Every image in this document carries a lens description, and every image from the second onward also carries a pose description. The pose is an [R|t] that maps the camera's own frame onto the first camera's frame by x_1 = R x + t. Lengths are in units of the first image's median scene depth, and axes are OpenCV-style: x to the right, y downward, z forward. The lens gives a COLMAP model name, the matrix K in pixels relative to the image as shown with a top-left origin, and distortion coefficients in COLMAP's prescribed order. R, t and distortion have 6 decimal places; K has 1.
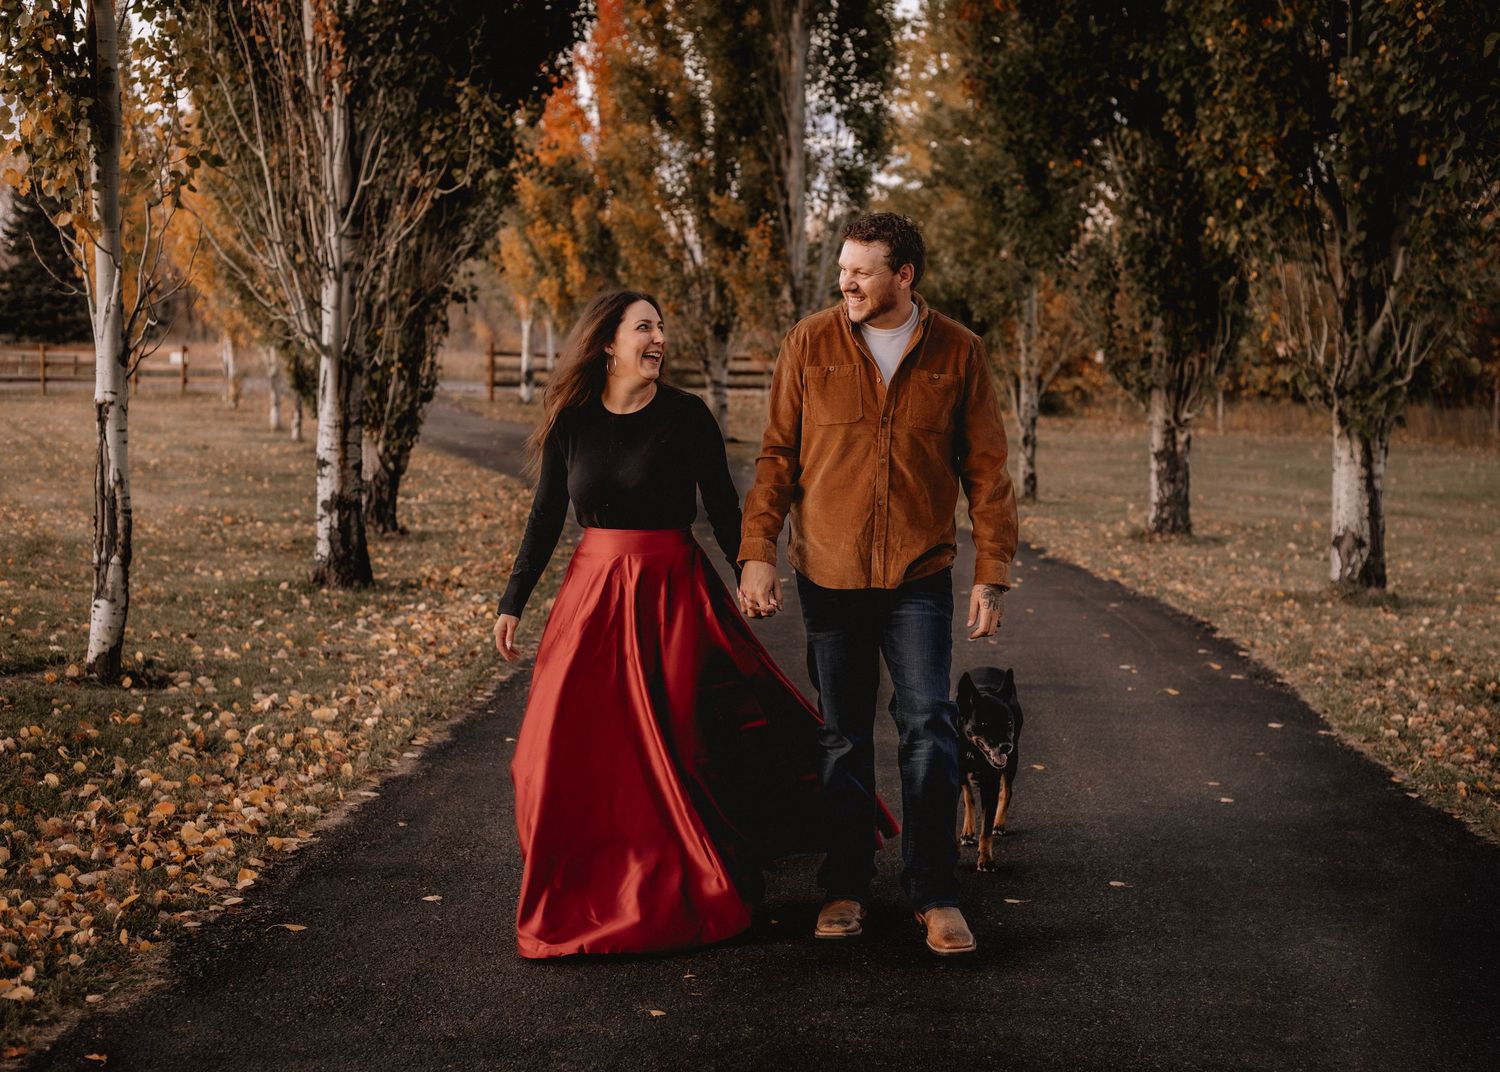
lens RADIAL K [[2726.3, 0, 750.3], [0, 2726.3, 536.4], [0, 0, 1]] dist [0.025355, 0.000000]
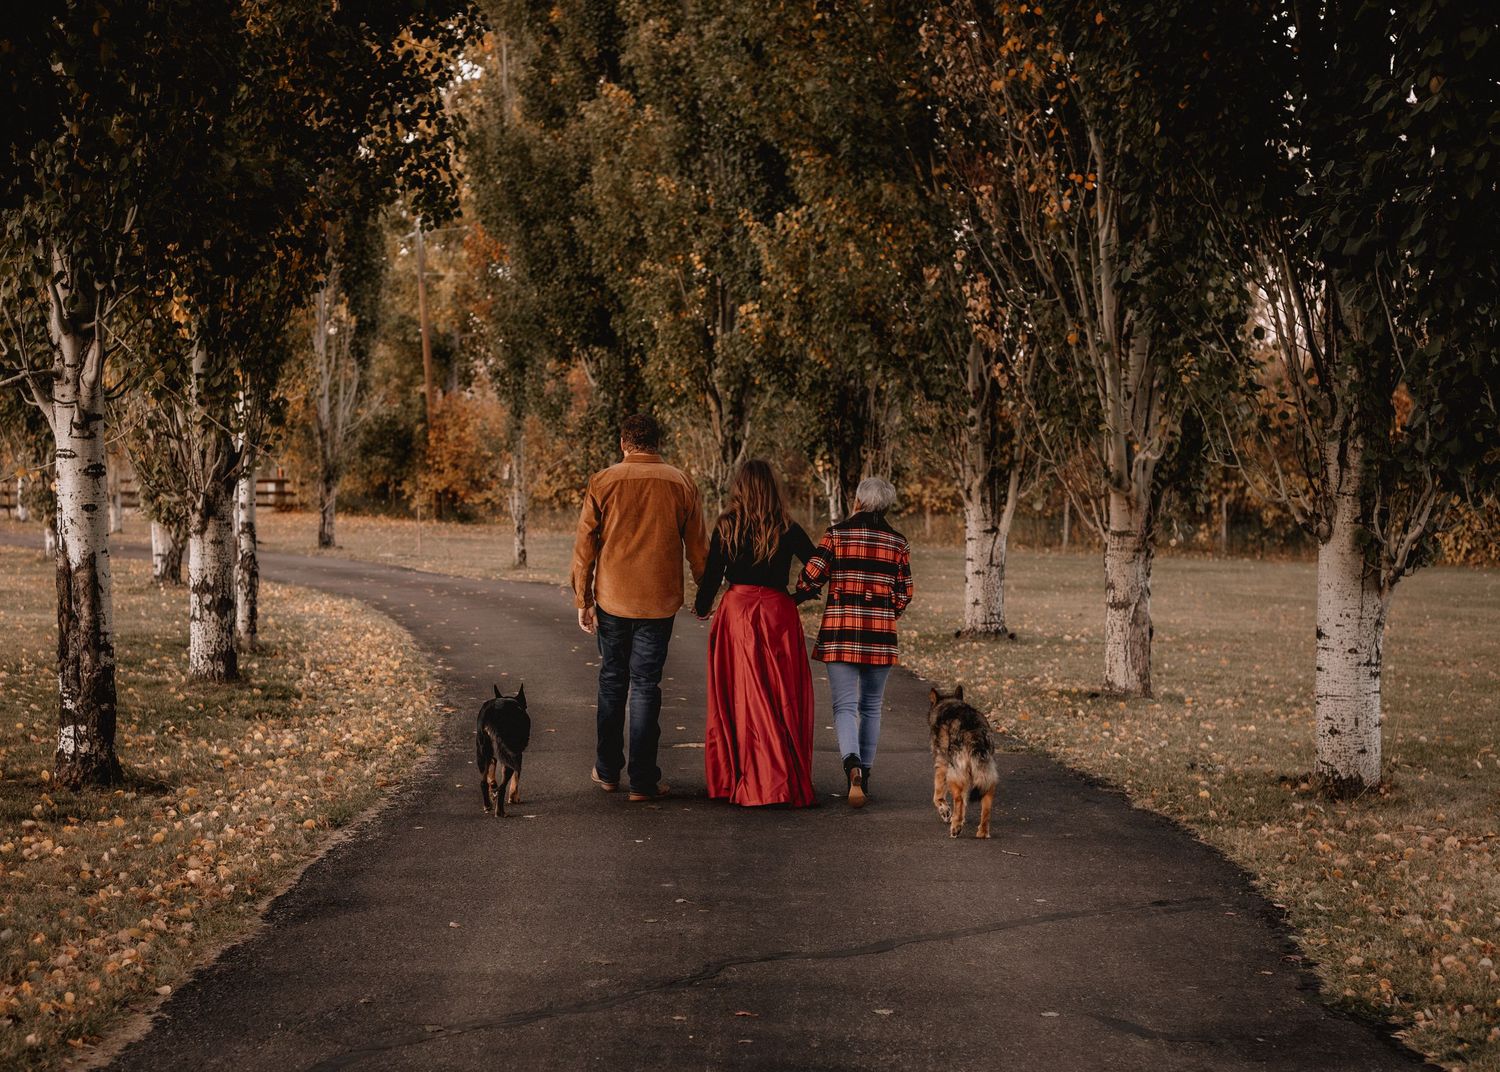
lens RADIAL K [[2726.3, 0, 750.0], [0, 2726.3, 535.2], [0, 0, 1]] dist [0.025355, 0.000000]
pose [[0.971760, -0.020366, 0.235090, -0.241582], [0.030547, 0.998743, -0.039743, 0.060861], [-0.233985, 0.045802, 0.971161, -0.976144]]
